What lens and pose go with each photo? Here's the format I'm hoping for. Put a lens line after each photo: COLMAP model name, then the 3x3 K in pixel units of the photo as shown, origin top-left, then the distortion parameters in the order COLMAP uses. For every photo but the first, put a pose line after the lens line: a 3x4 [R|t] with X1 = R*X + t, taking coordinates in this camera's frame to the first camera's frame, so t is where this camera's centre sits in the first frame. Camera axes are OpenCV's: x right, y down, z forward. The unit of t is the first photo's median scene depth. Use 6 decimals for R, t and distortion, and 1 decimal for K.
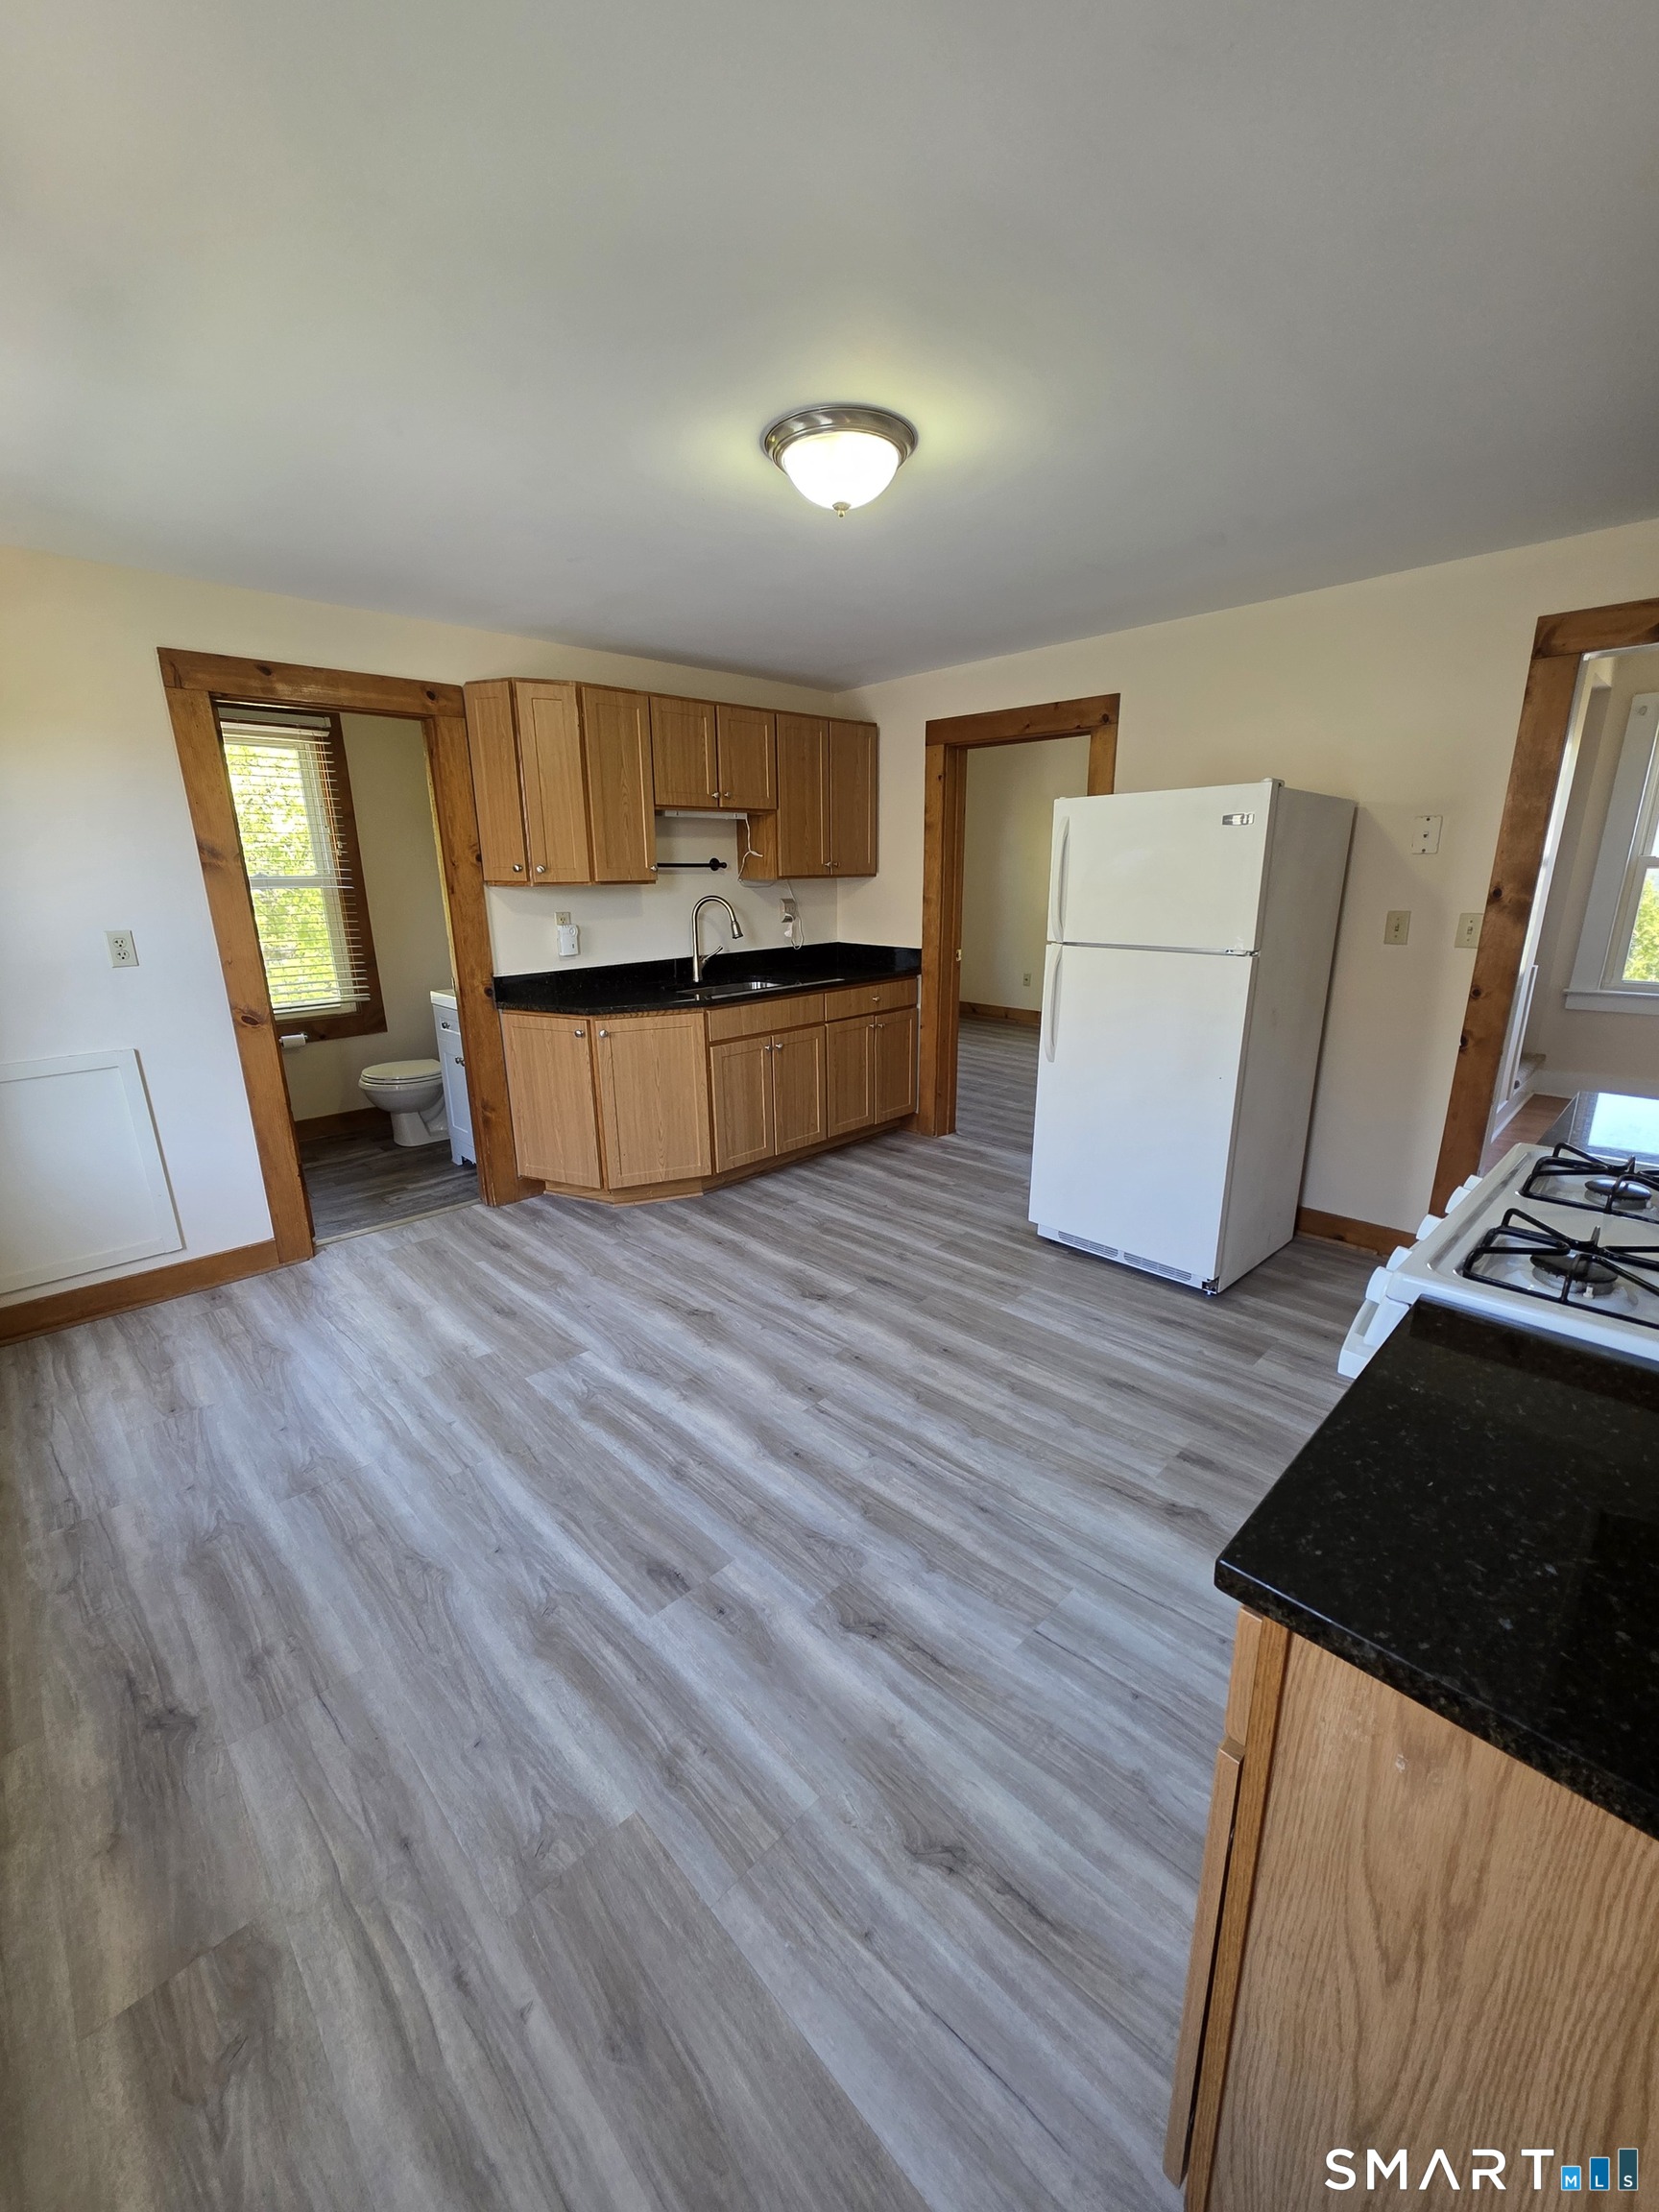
lens RADIAL K [[884.6, 0, 830.3], [0, 884.6, 1103.0], [0, 0, 1]] dist [0.002260, 0.000532]
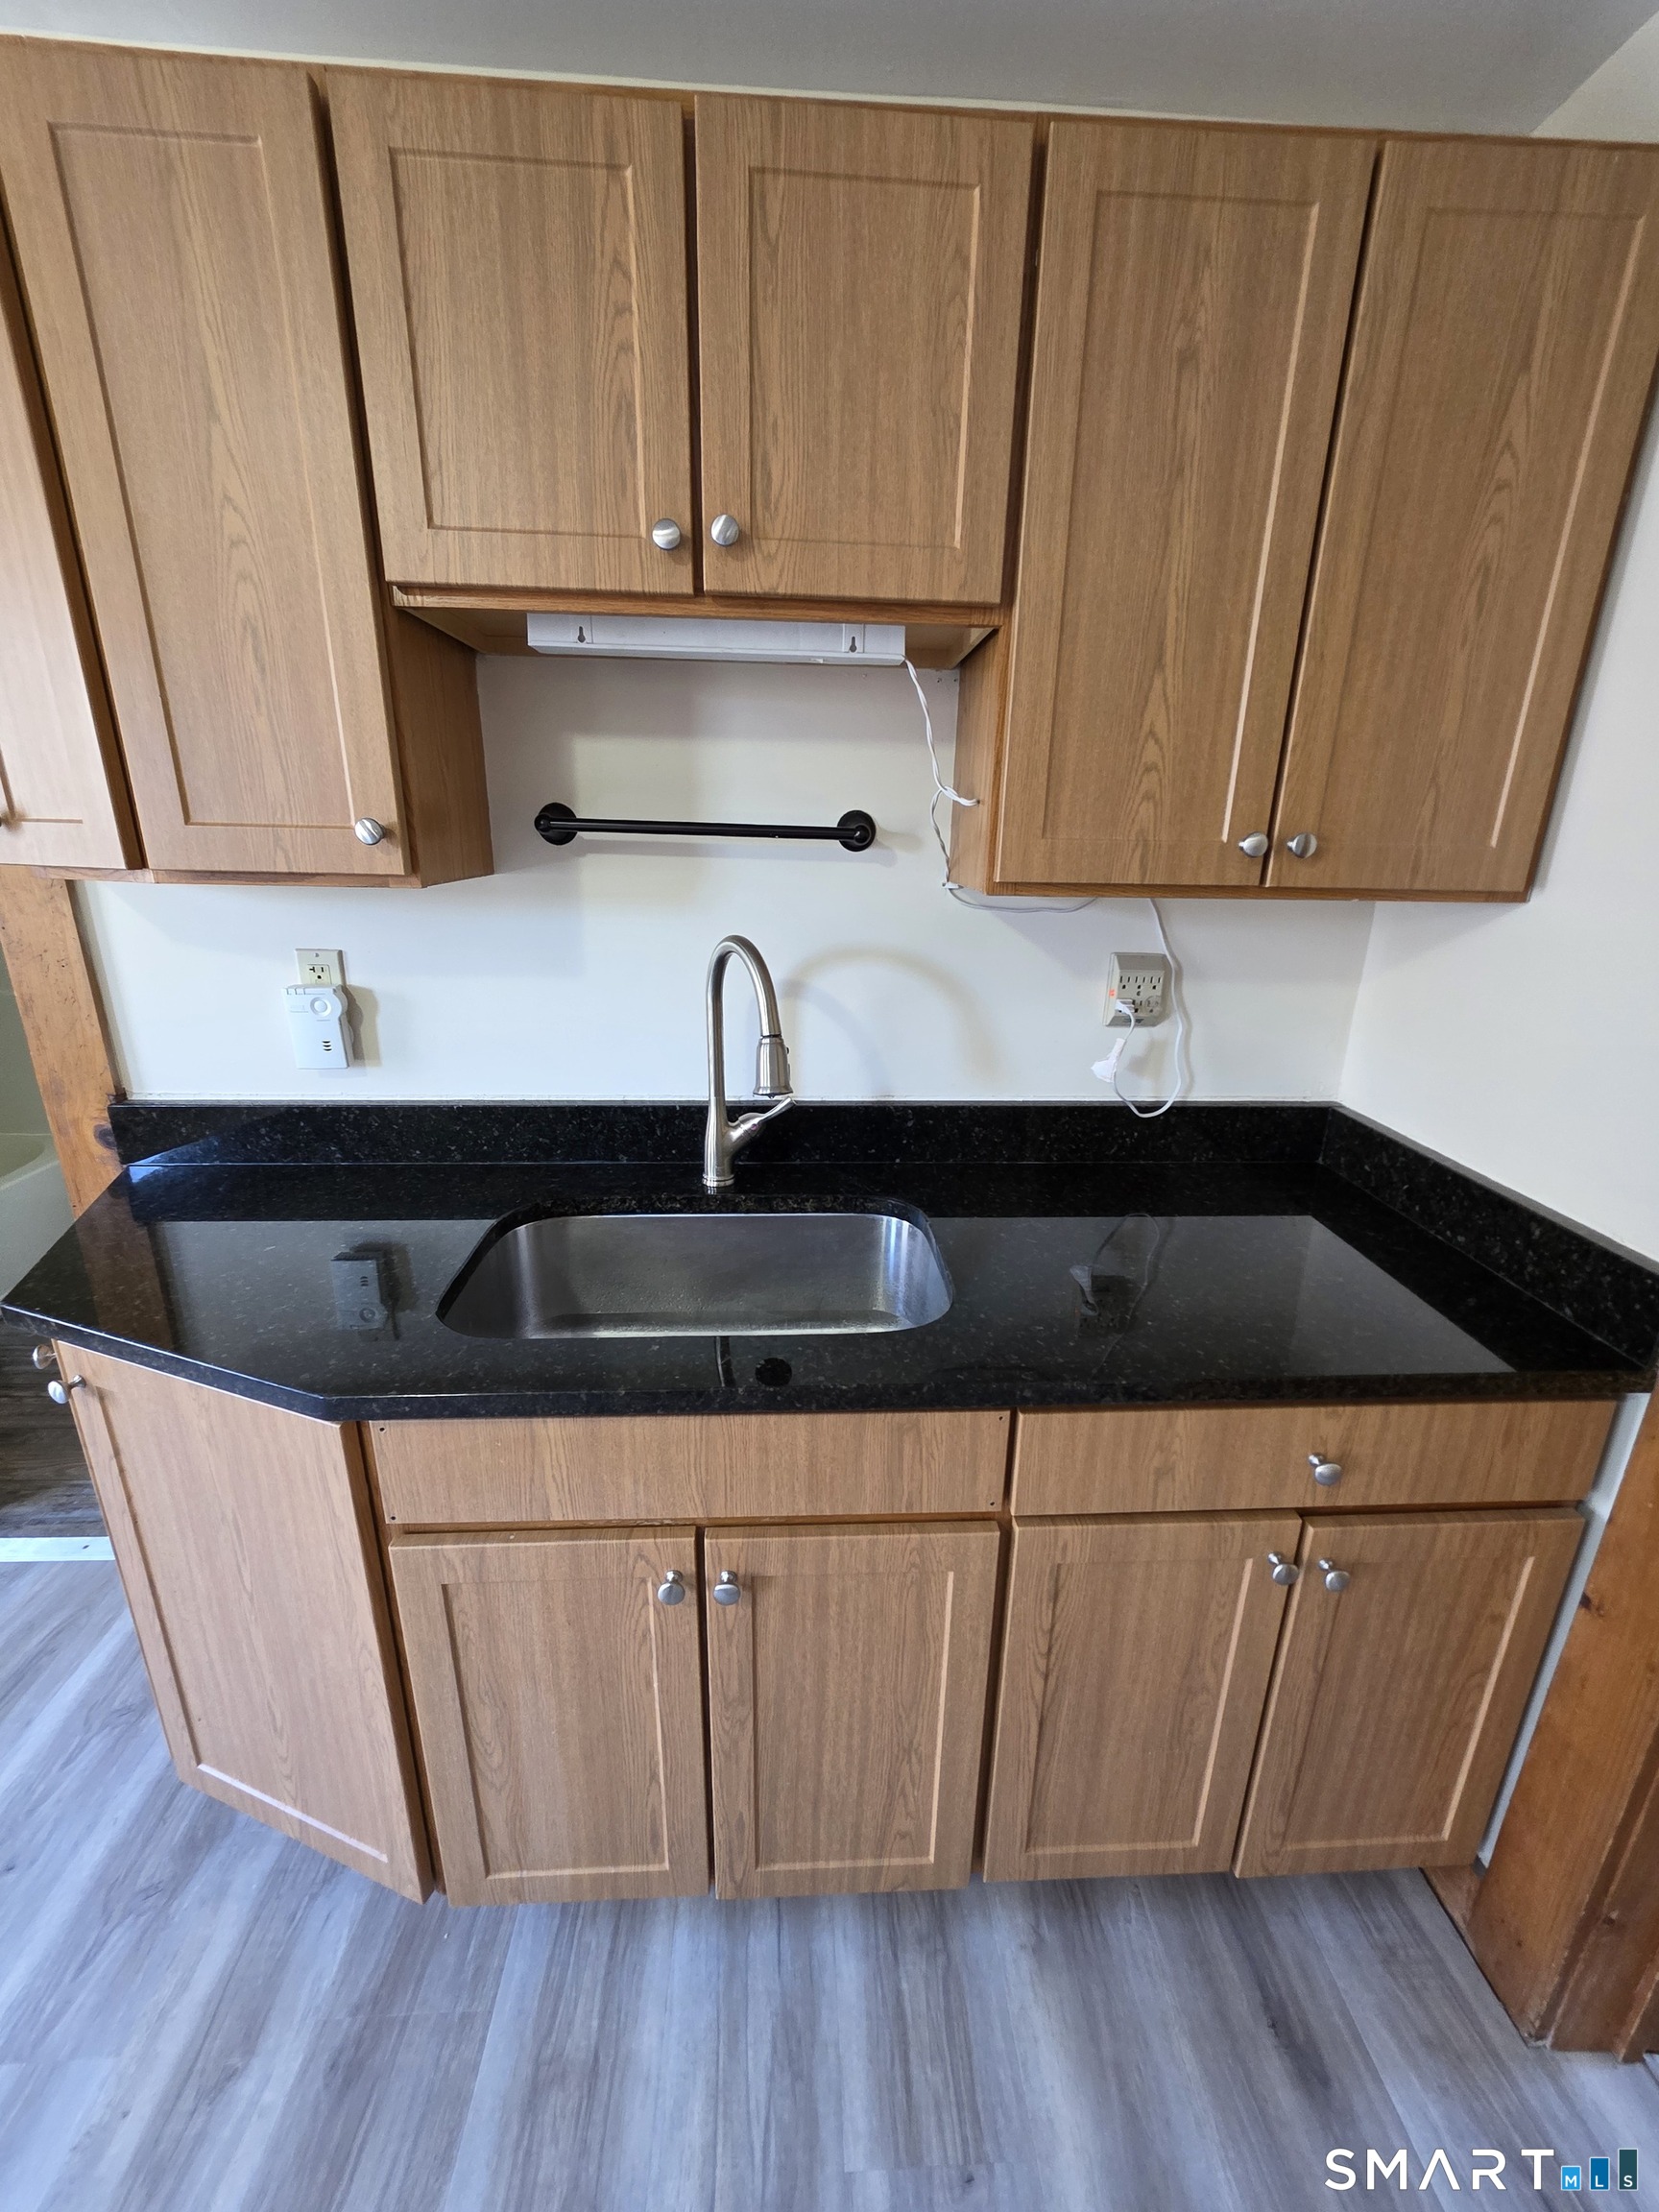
lens RADIAL K [[884.6, 0, 834.7], [0, 884.6, 1093.3], [0, 0, 1]] dist [0.002260, 0.000532]
pose [[0.751240, 0.214650, -0.624150, 0.140457], [-0.206310, 0.974624, 0.086861, -0.363752], [0.626956, 0.063515, 0.776461, 1.348836]]
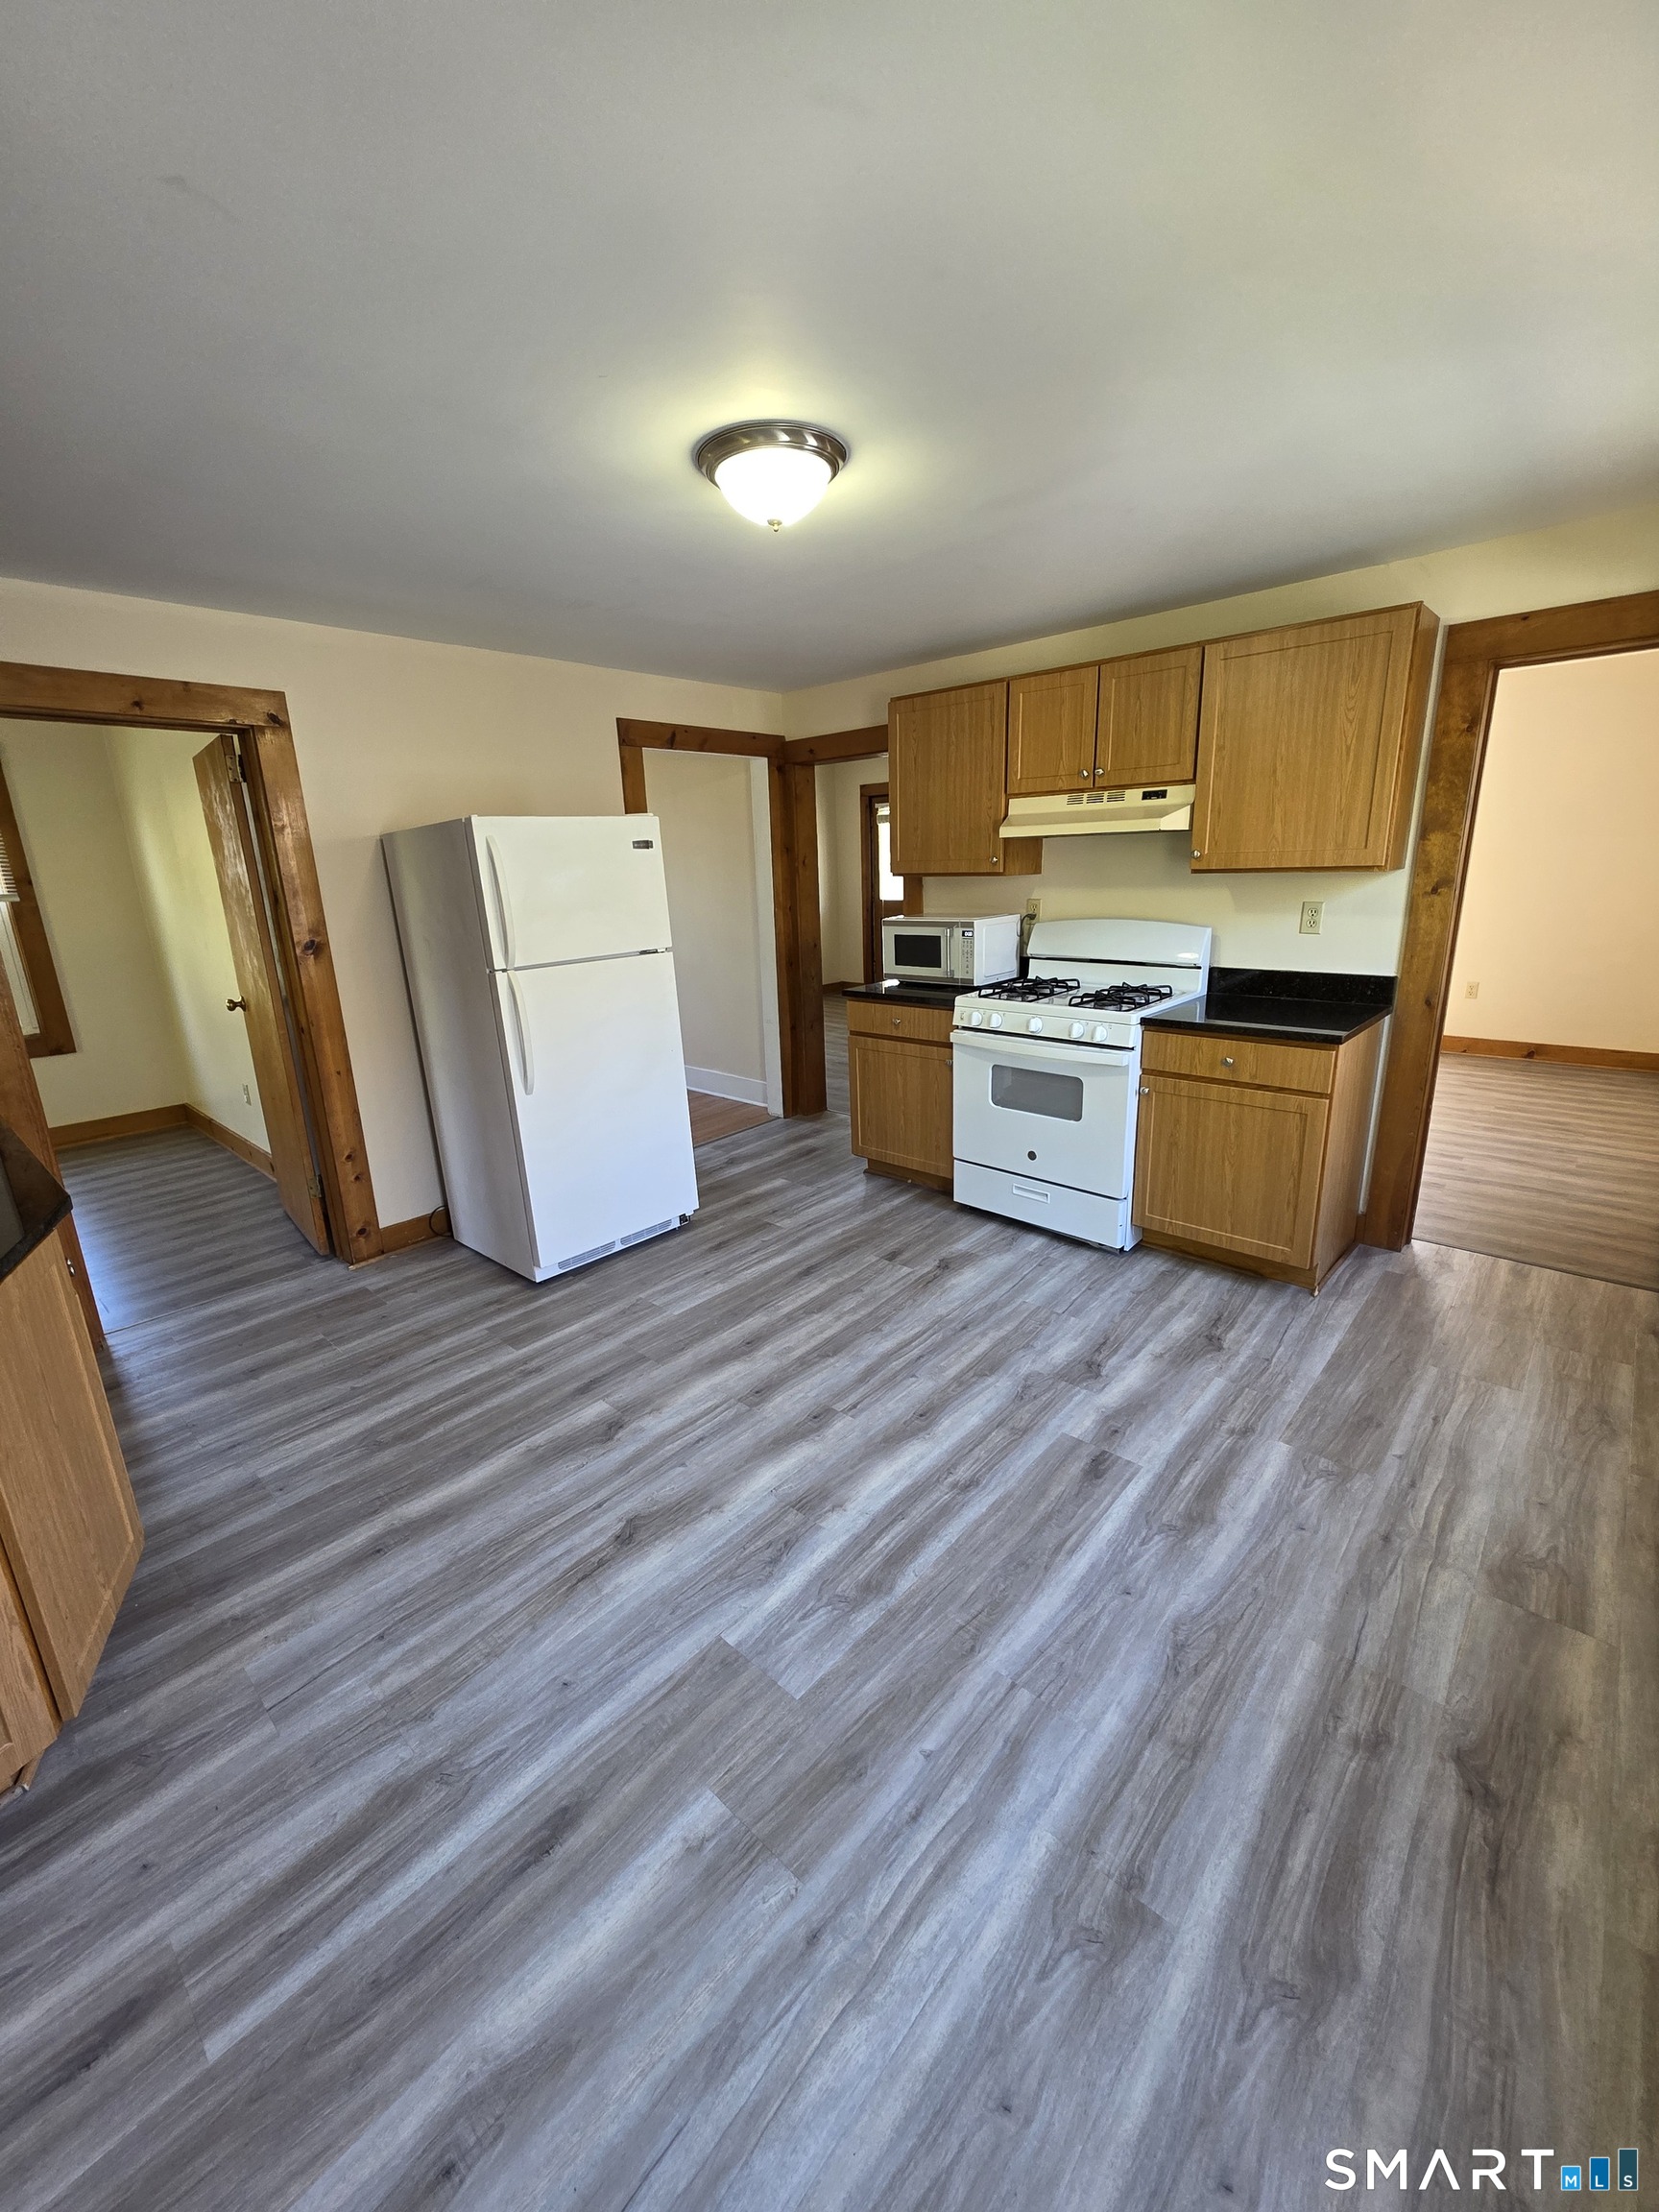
lens RADIAL K [[884.6, 0, 832.7], [0, 884.6, 1102.0], [0, 0, 1]] dist [0.002260, 0.000532]
pose [[-0.067313, -0.245926, 0.966949, -0.906836], [0.298629, 0.919751, 0.254711, -0.240792], [-0.951992, 0.305905, 0.011530, 0.904399]]
